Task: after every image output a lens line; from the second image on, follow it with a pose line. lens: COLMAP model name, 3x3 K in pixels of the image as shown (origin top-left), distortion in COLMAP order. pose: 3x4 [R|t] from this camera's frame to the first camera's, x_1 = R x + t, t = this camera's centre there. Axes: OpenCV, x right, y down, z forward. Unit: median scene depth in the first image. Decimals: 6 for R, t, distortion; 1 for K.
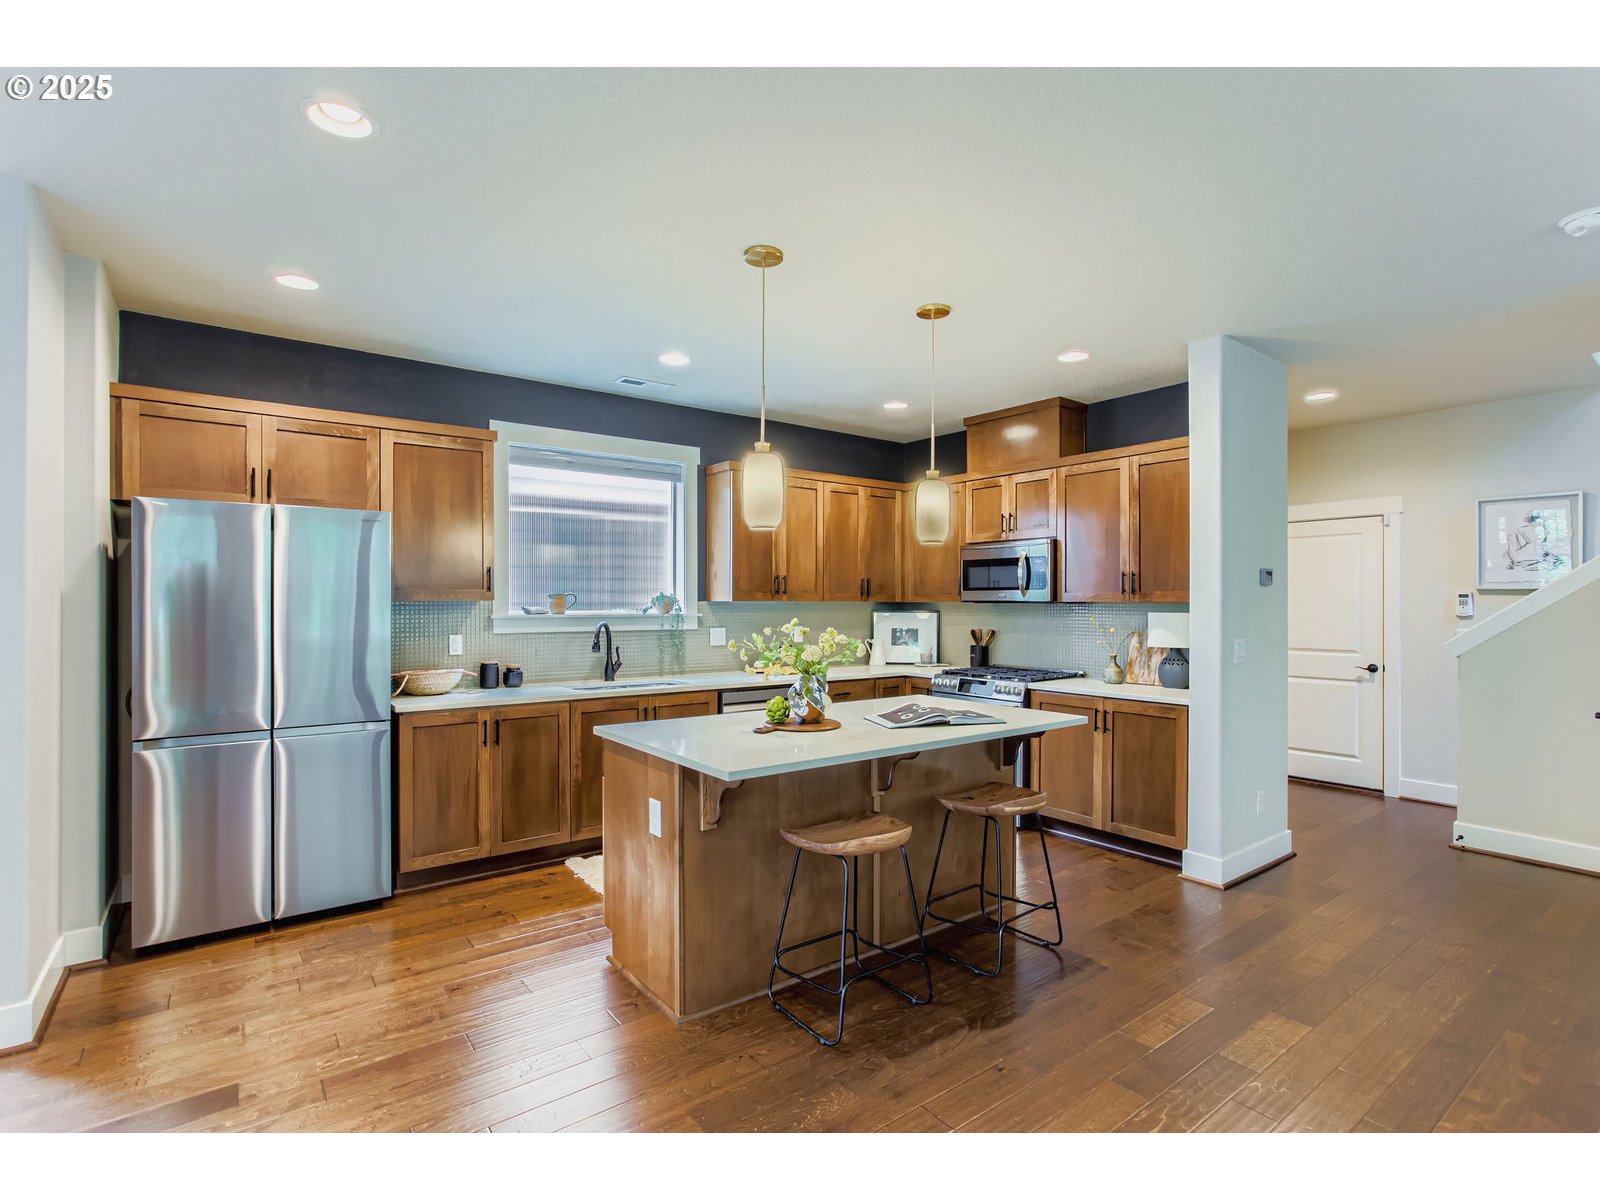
lens RADIAL K [[772.9, 0, 801.6], [0, 772.9, 598.1], [0, 0, 1]] dist [-0.002841, 0.003207]
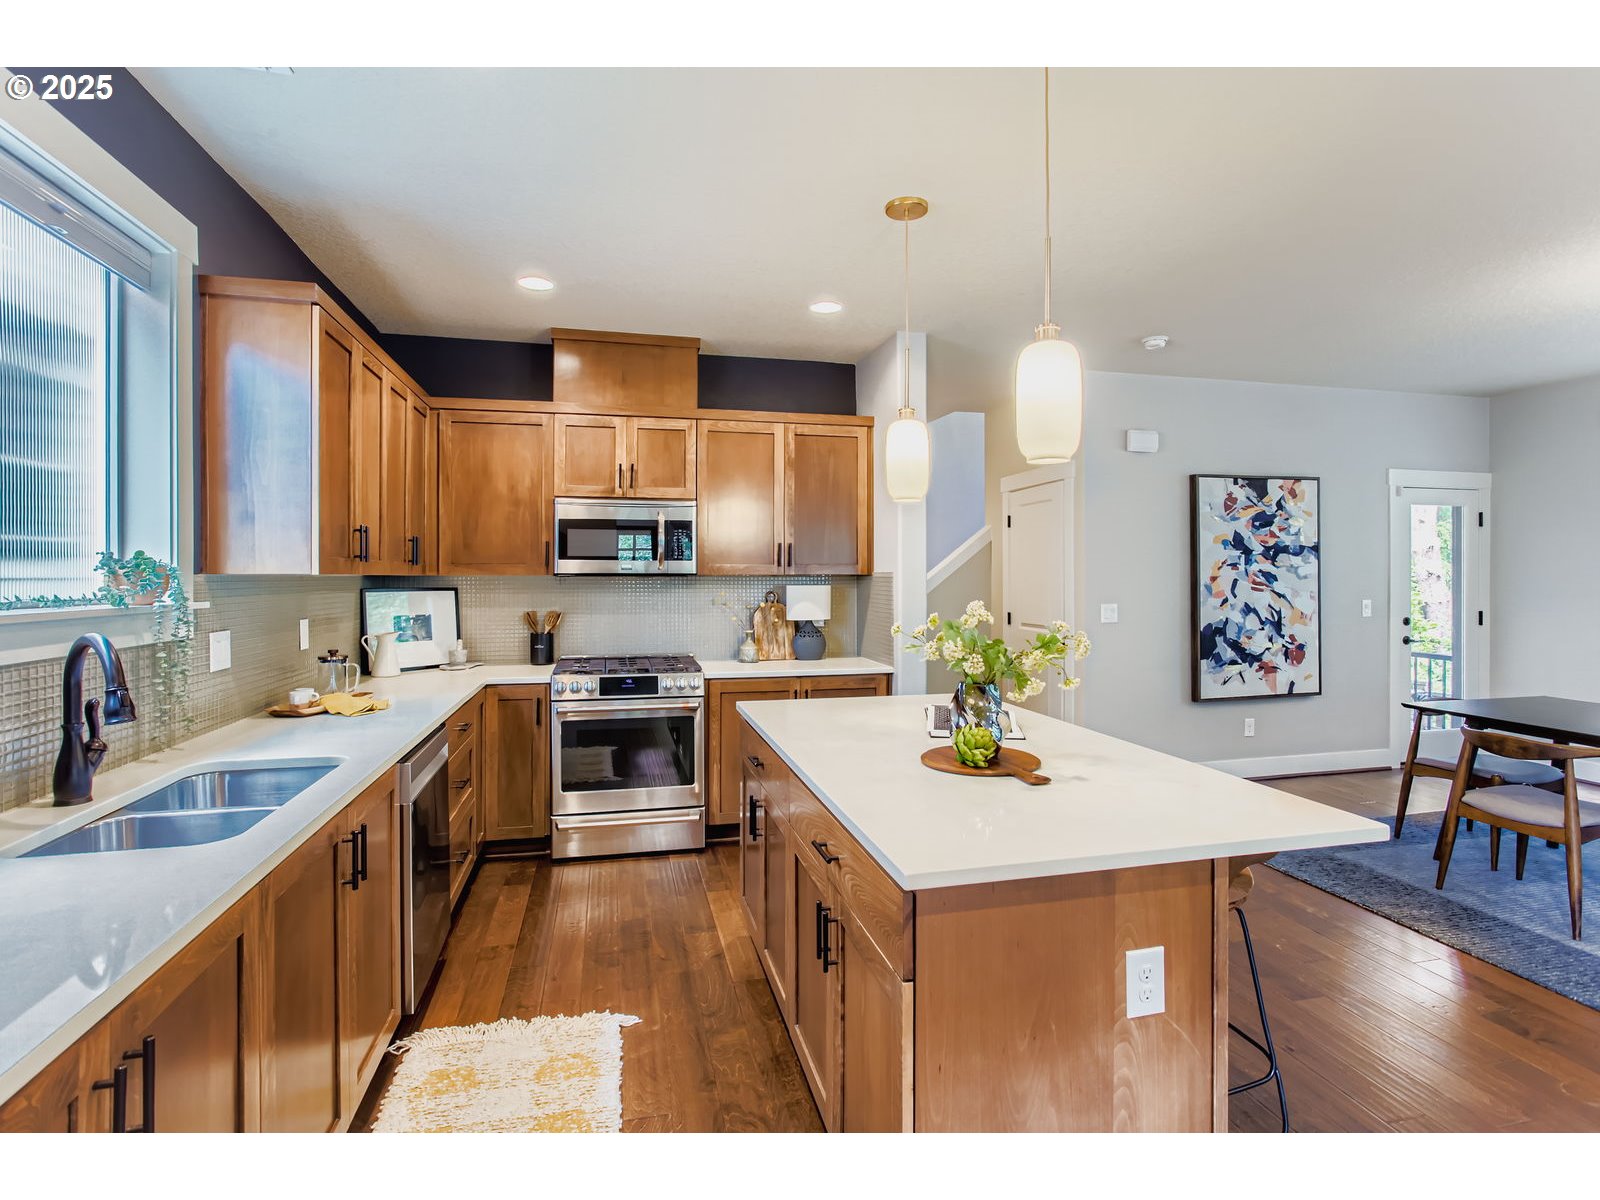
lens RADIAL K [[772.9, 0, 806.2], [0, 772.9, 574.1], [0, 0, 1]] dist [-0.002841, 0.003207]
pose [[0.388435, -0.001180, 0.921475, -0.406268], [-0.002785, 0.999993, 0.002455, 0.001767], [-0.921472, -0.003520, 0.388429, 0.536162]]
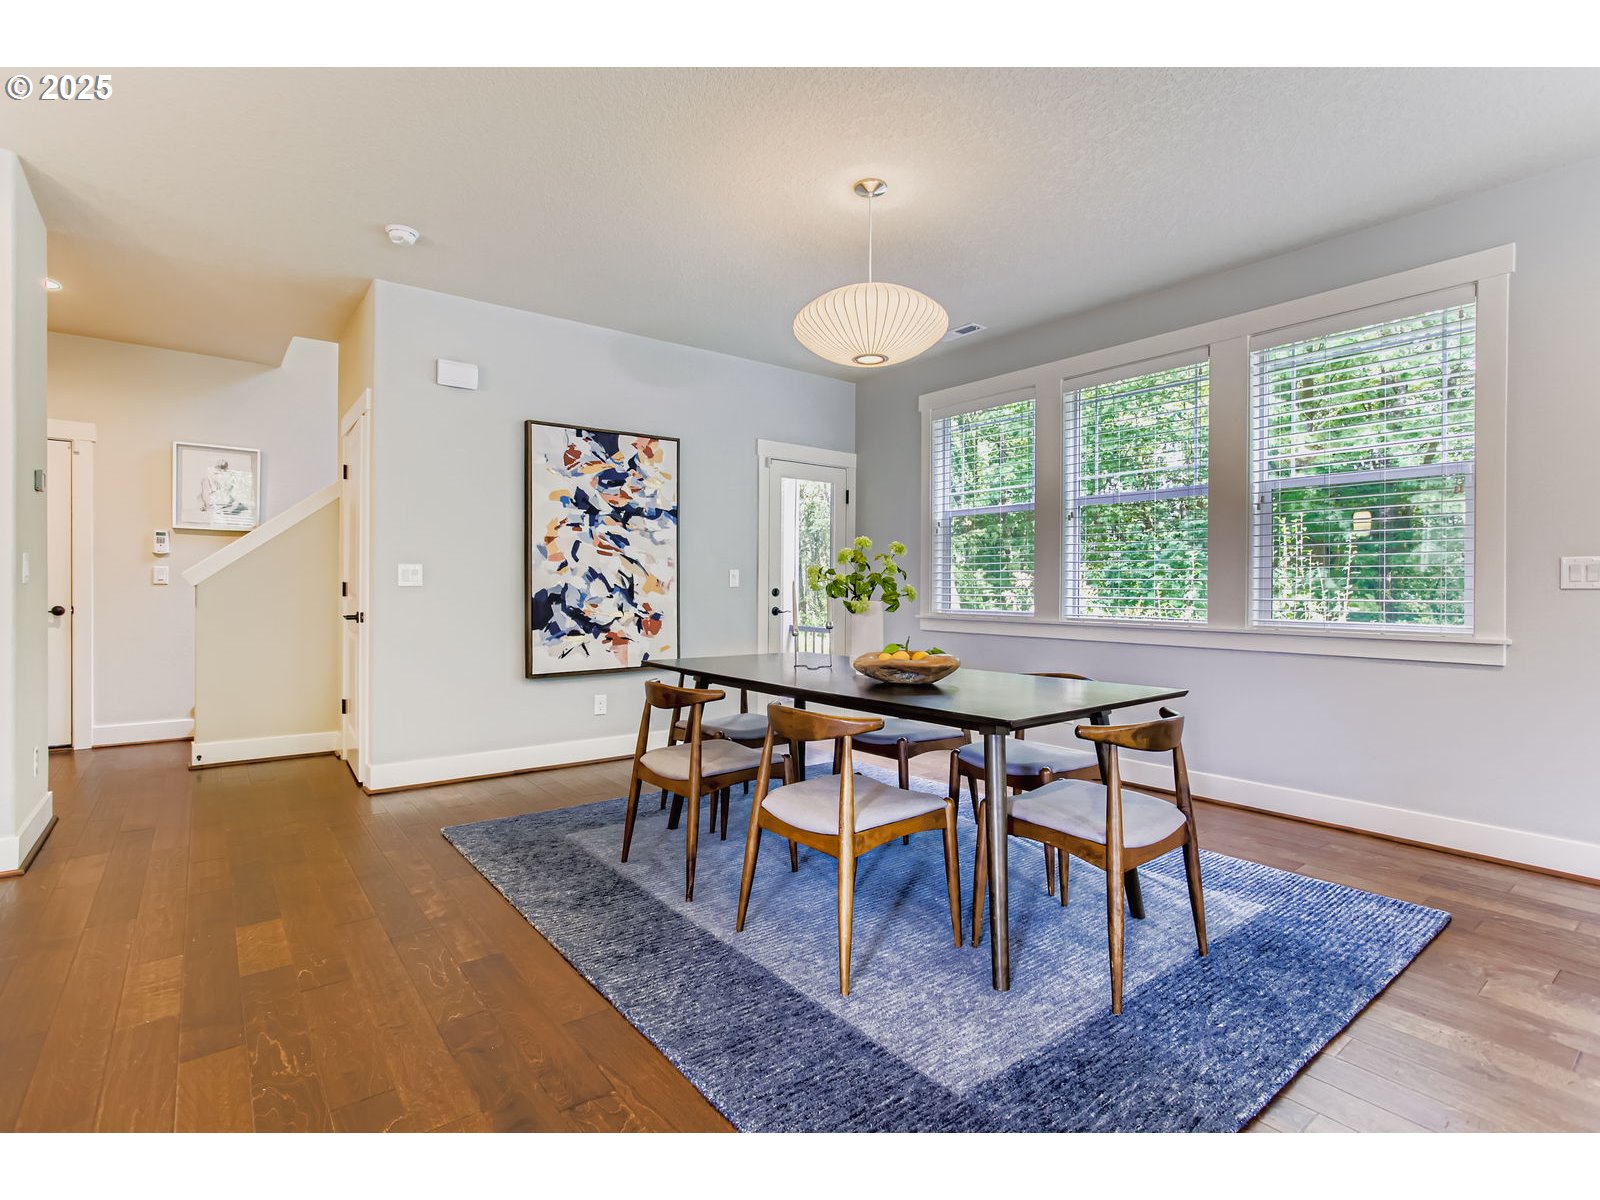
lens RADIAL K [[772.9, 0, 807.4], [0, 772.9, 588.9], [0, 0, 1]] dist [-0.002841, 0.003207]
pose [[-0.014150, -0.004636, 0.999889, -0.184461], [-0.013174, 0.999903, 0.004449, 0.056236], [-0.999813, -0.013110, -0.014210, 0.165637]]
